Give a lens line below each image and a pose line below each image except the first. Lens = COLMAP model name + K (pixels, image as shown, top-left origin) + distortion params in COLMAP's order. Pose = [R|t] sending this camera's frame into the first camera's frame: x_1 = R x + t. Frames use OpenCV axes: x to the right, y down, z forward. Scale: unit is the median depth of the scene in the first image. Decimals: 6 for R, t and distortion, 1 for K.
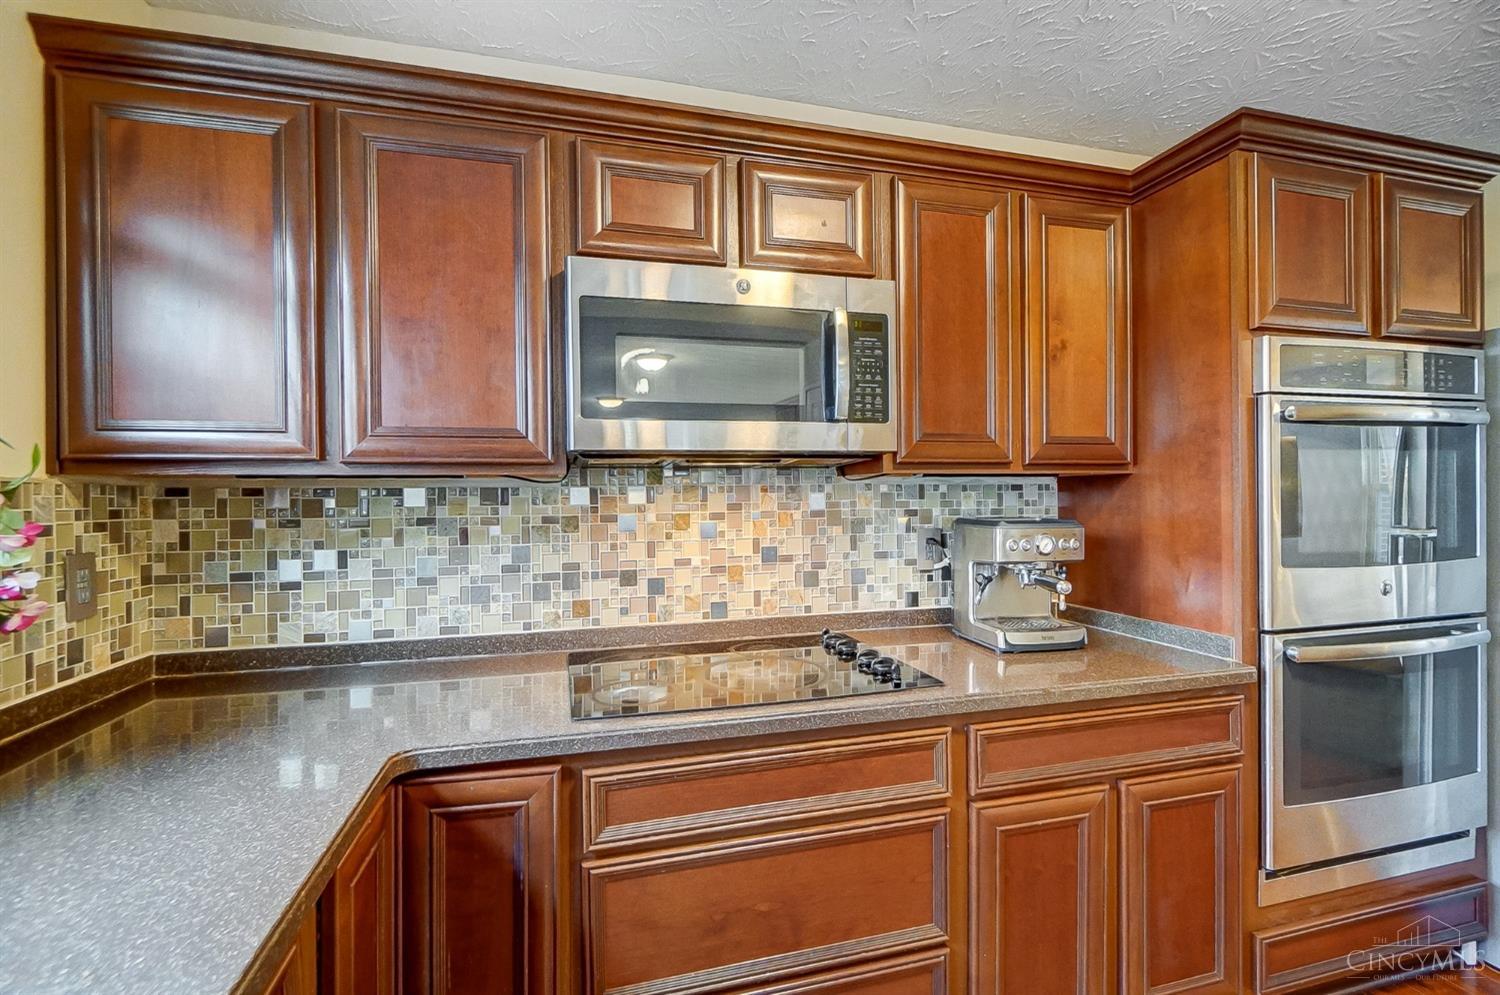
lens RADIAL K [[672.9, 0, 751.0], [0, 672.9, 502.1], [0, 0, 1]] dist [-0.002598, -0.000946]
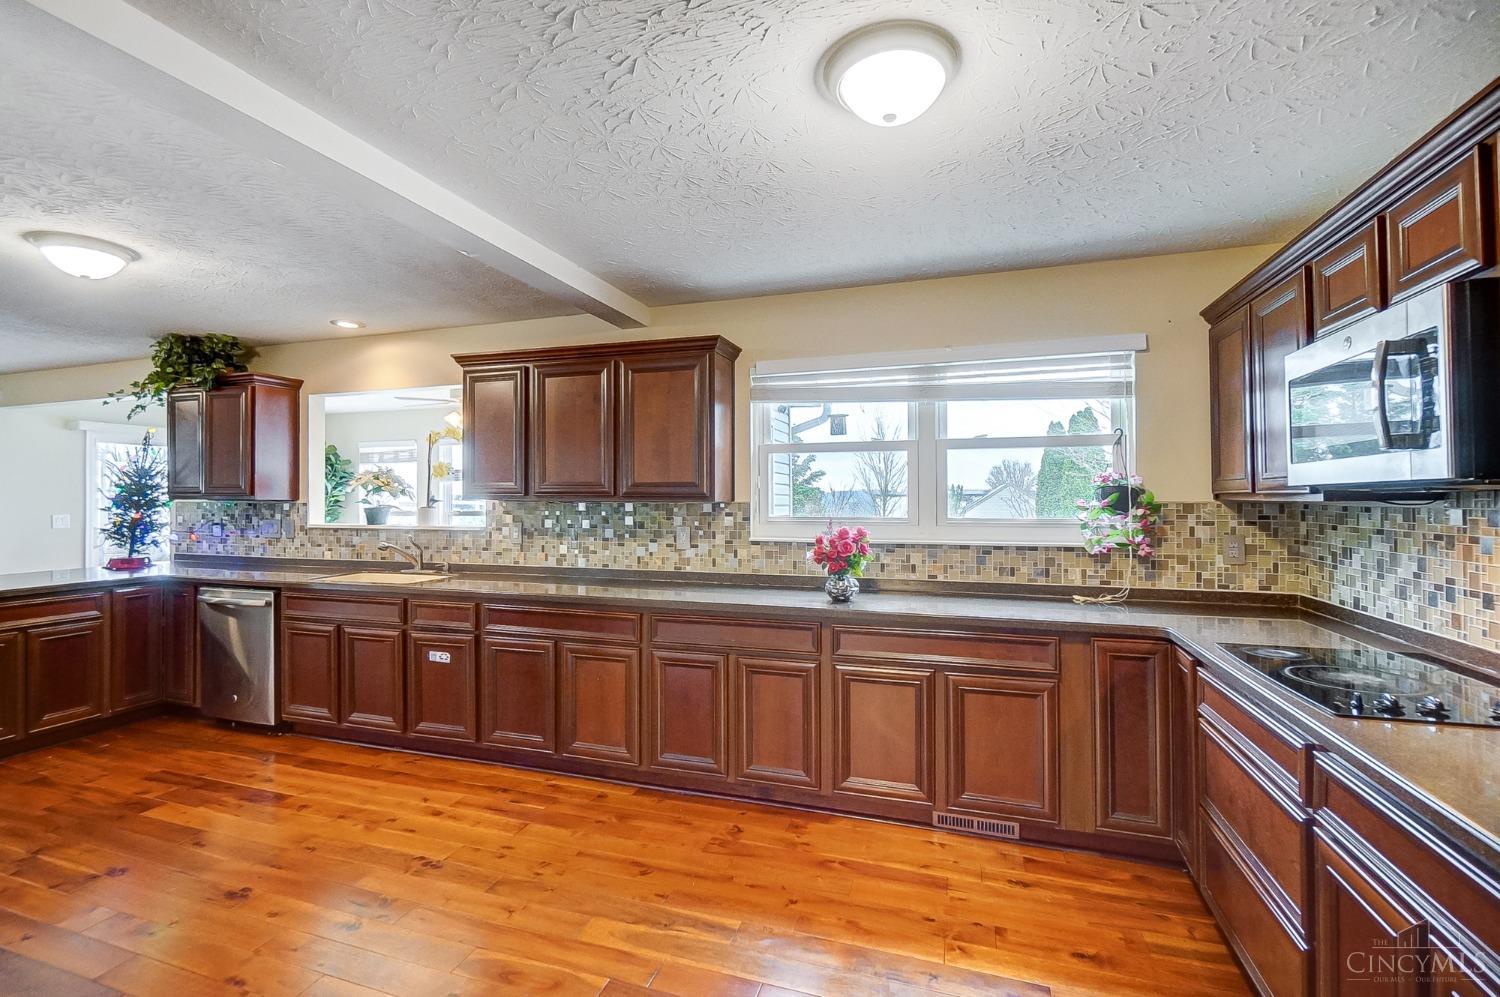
lens RADIAL K [[651.6, 0, 750.0], [0, 651.6, 498.5], [0, 0, 1]] dist [-0.000826, -0.000174]
pose [[-0.555847, 0.012759, -0.831187, 1.322501], [0.005717, 0.999917, 0.011526, -0.060623], [0.831265, 0.001655, -0.555874, 0.685395]]
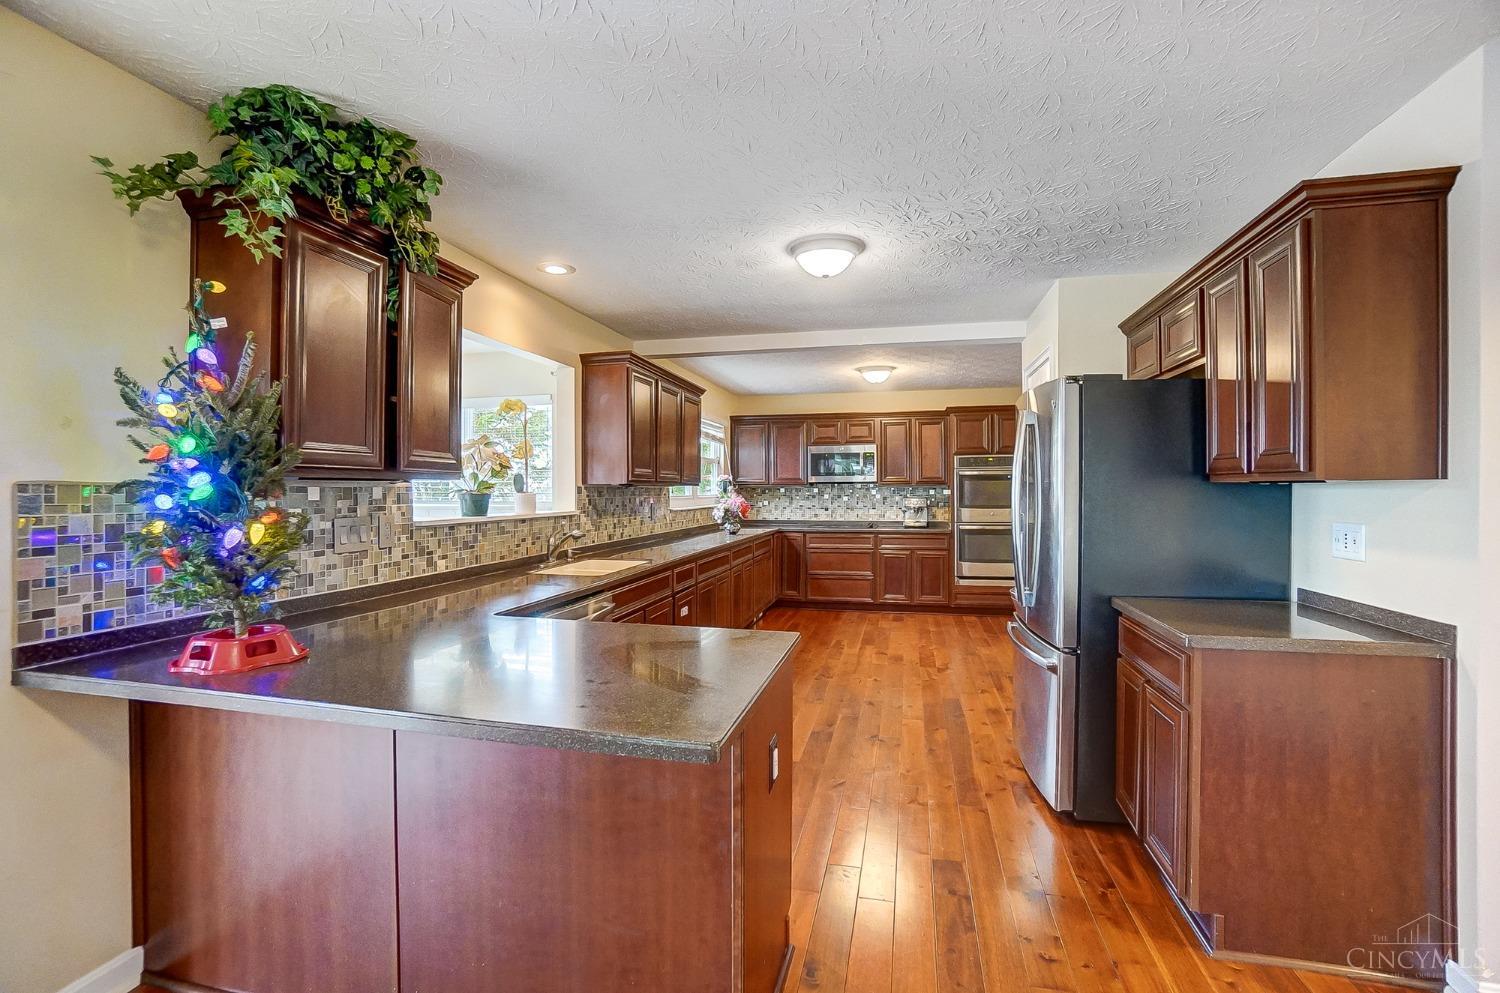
lens RADIAL K [[651.6, 0, 750.0], [0, 651.6, 496.5], [0, 0, 1]] dist [-0.000826, -0.000174]
pose [[0.874043, 0.012613, -0.485685, 1.561294], [-0.009434, 0.999915, 0.008990, -0.002554], [0.485757, -0.003276, 0.874088, -3.187178]]
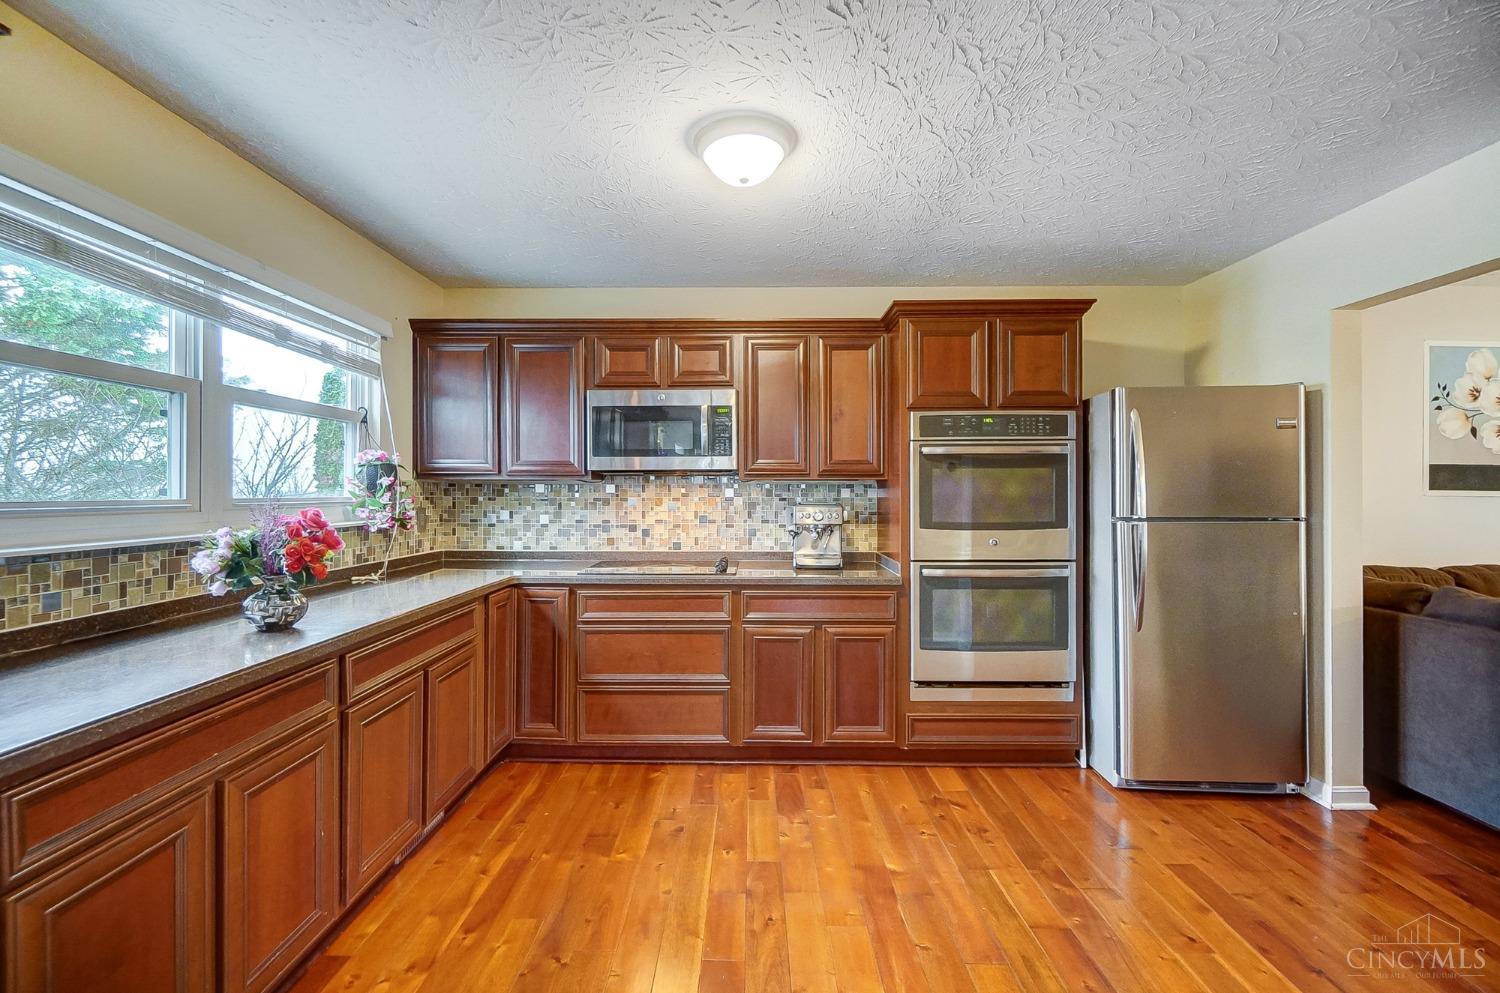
lens RADIAL K [[651.6, 0, 750.0], [0, 651.6, 496.5], [0, 0, 1]] dist [-0.000826, -0.000174]
pose [[0.962428, 0.014003, -0.271176, 0.781854], [-0.013163, 0.999901, 0.004917, -0.000009], [0.271218, -0.001163, 0.962517, -0.926977]]
